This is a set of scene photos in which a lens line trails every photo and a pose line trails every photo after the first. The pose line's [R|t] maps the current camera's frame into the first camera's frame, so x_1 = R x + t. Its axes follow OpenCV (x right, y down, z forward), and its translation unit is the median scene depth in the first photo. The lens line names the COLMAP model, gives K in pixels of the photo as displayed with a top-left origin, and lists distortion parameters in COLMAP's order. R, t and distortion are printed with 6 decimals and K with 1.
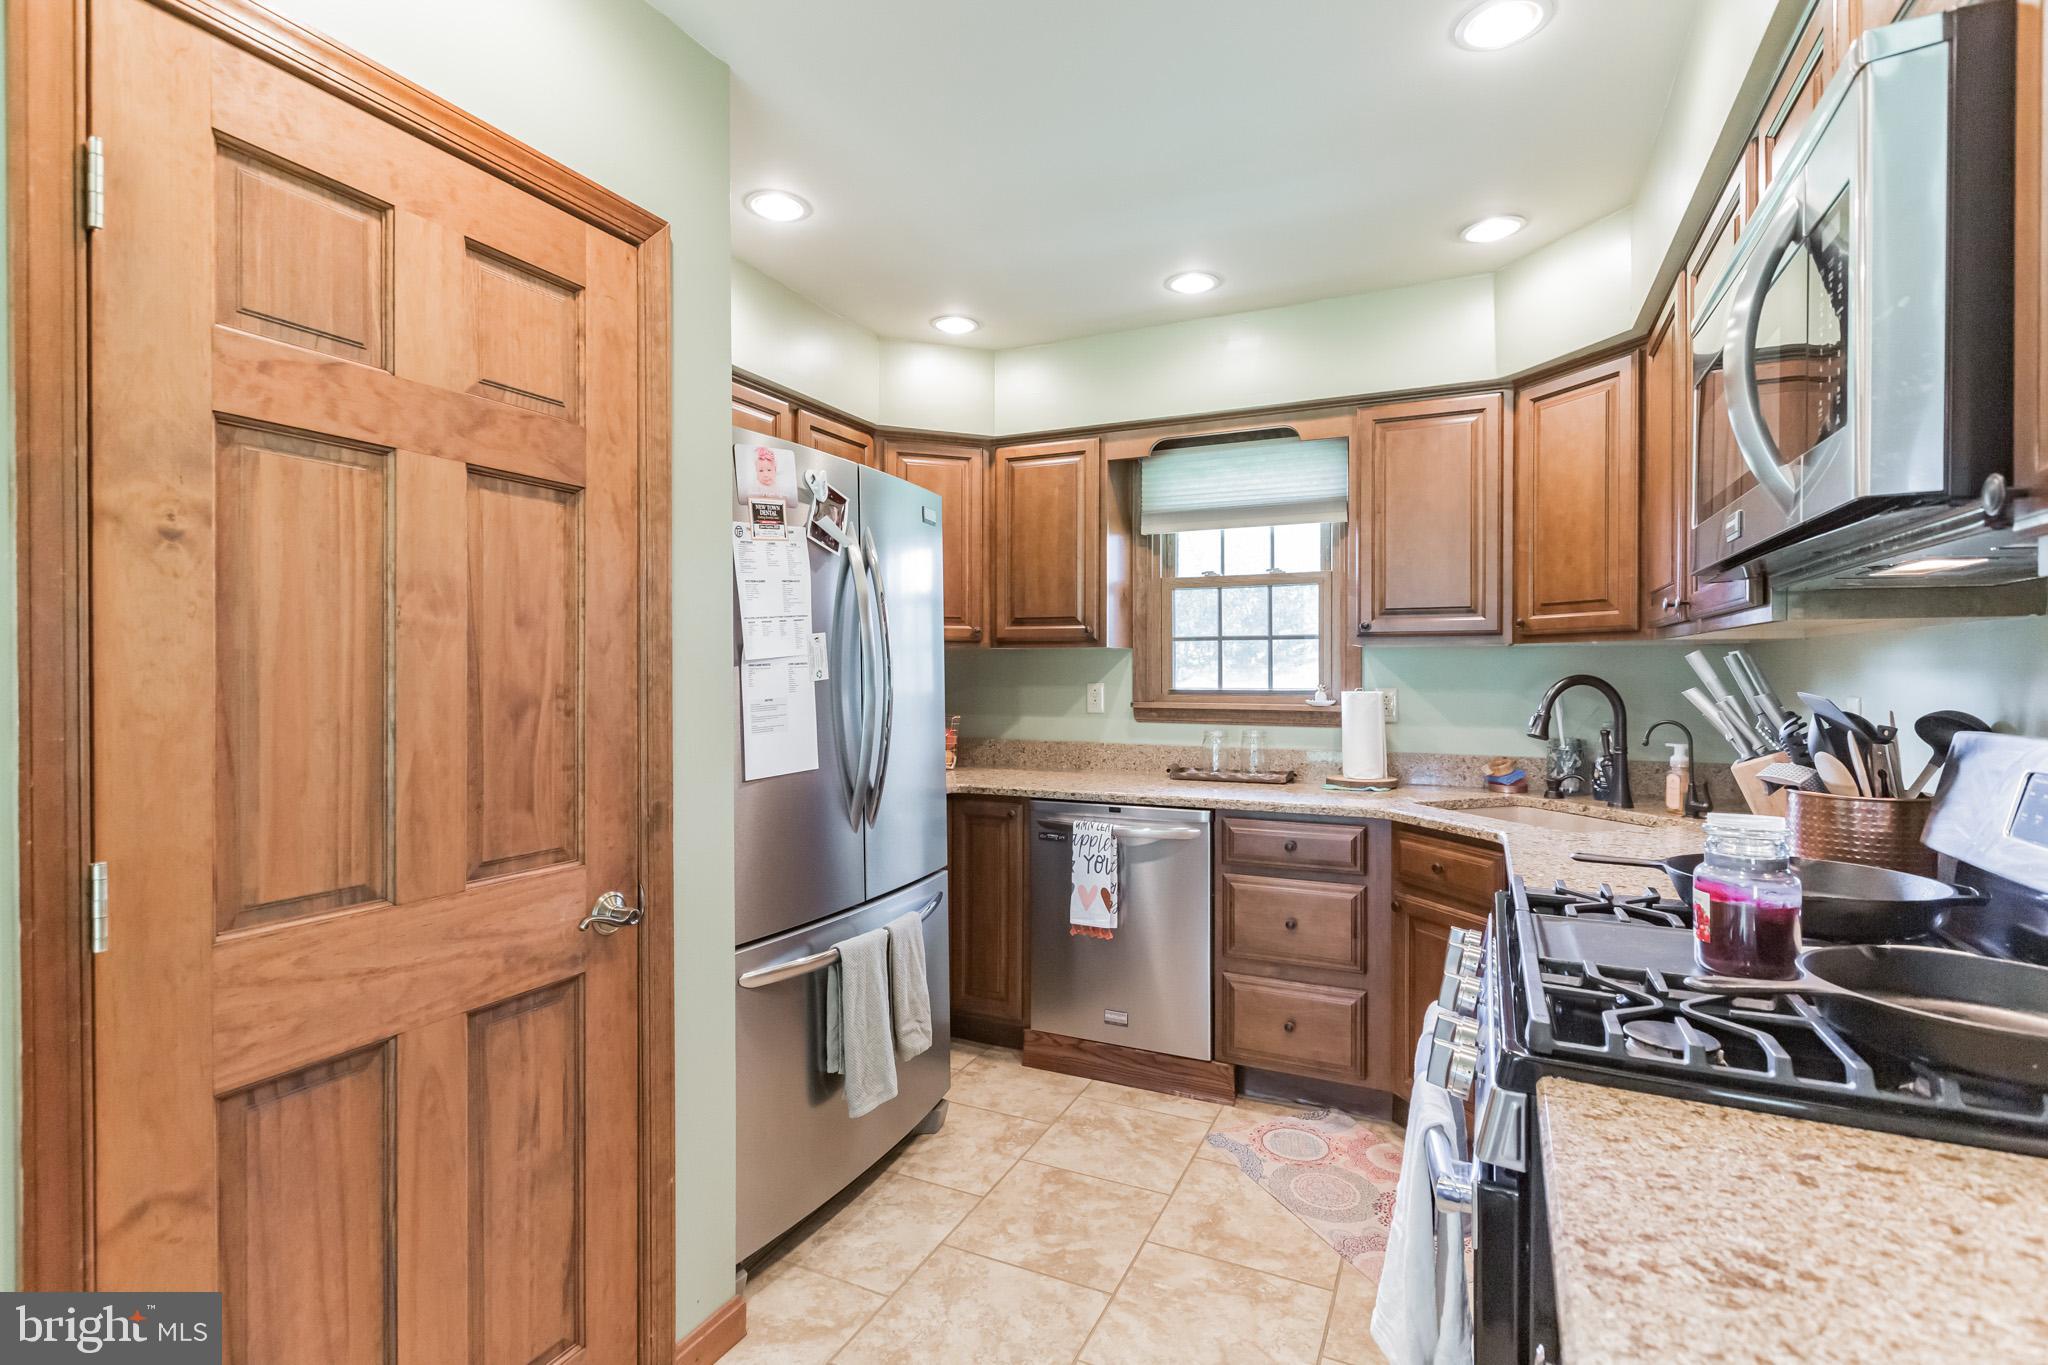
lens RADIAL K [[962.0, 0, 1018.6], [0, 962.0, 678.2], [0, 0, 1]] dist [0.001363, 0.000004]
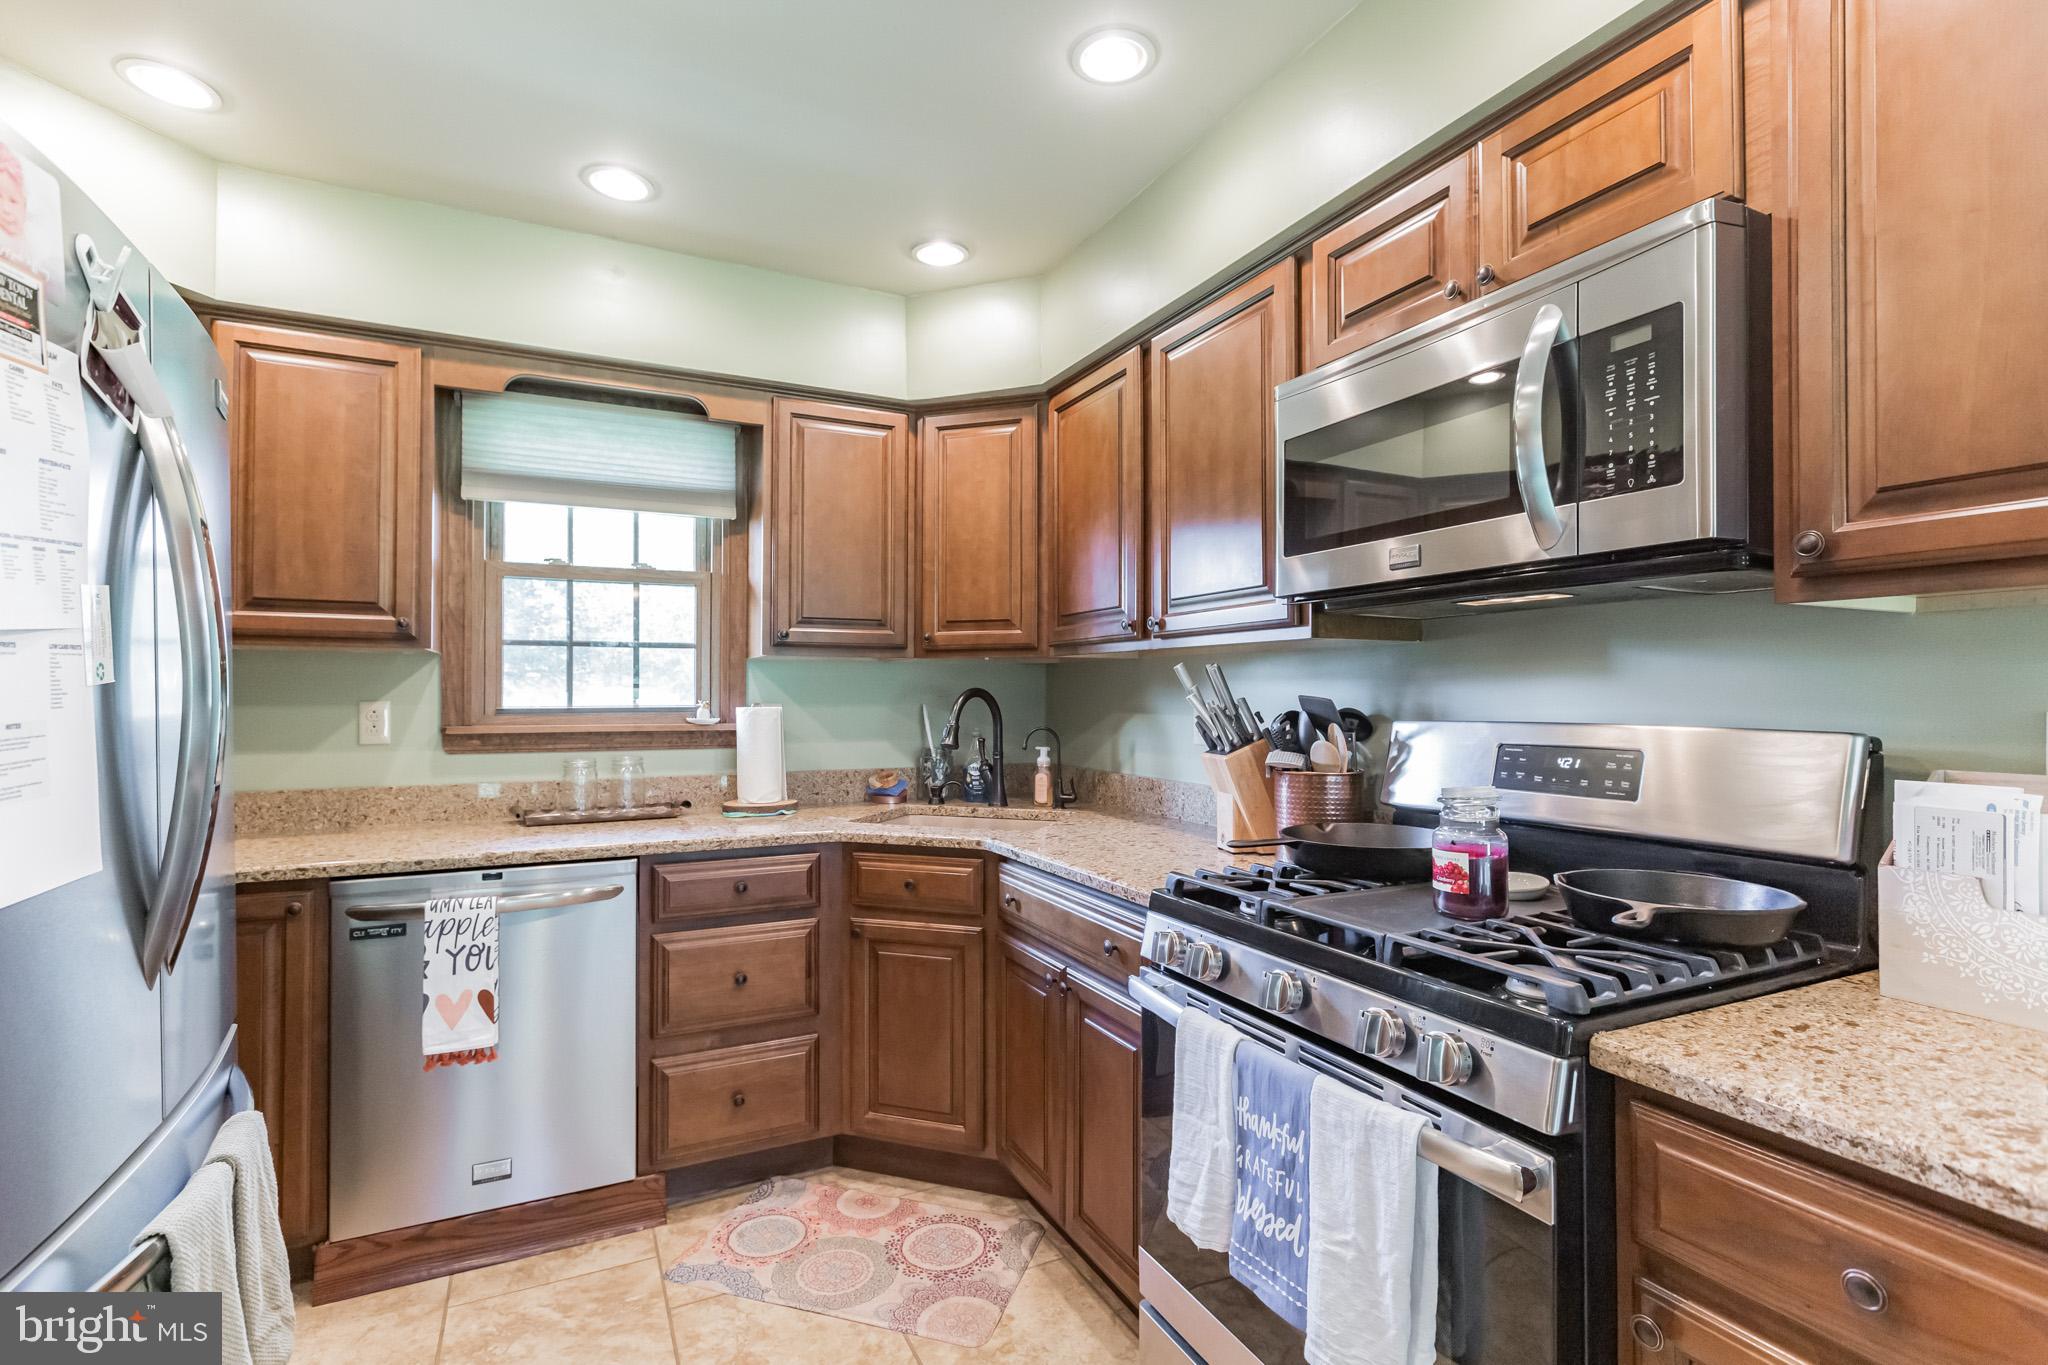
lens RADIAL K [[962.0, 0, 1026.6], [0, 962.0, 688.3], [0, 0, 1]] dist [0.001363, 0.000004]
pose [[0.620677, 0.005295, 0.784048, -0.218157], [0.007114, 0.999898, -0.012385, 0.009884], [-0.784034, 0.013265, 0.620576, 0.255136]]
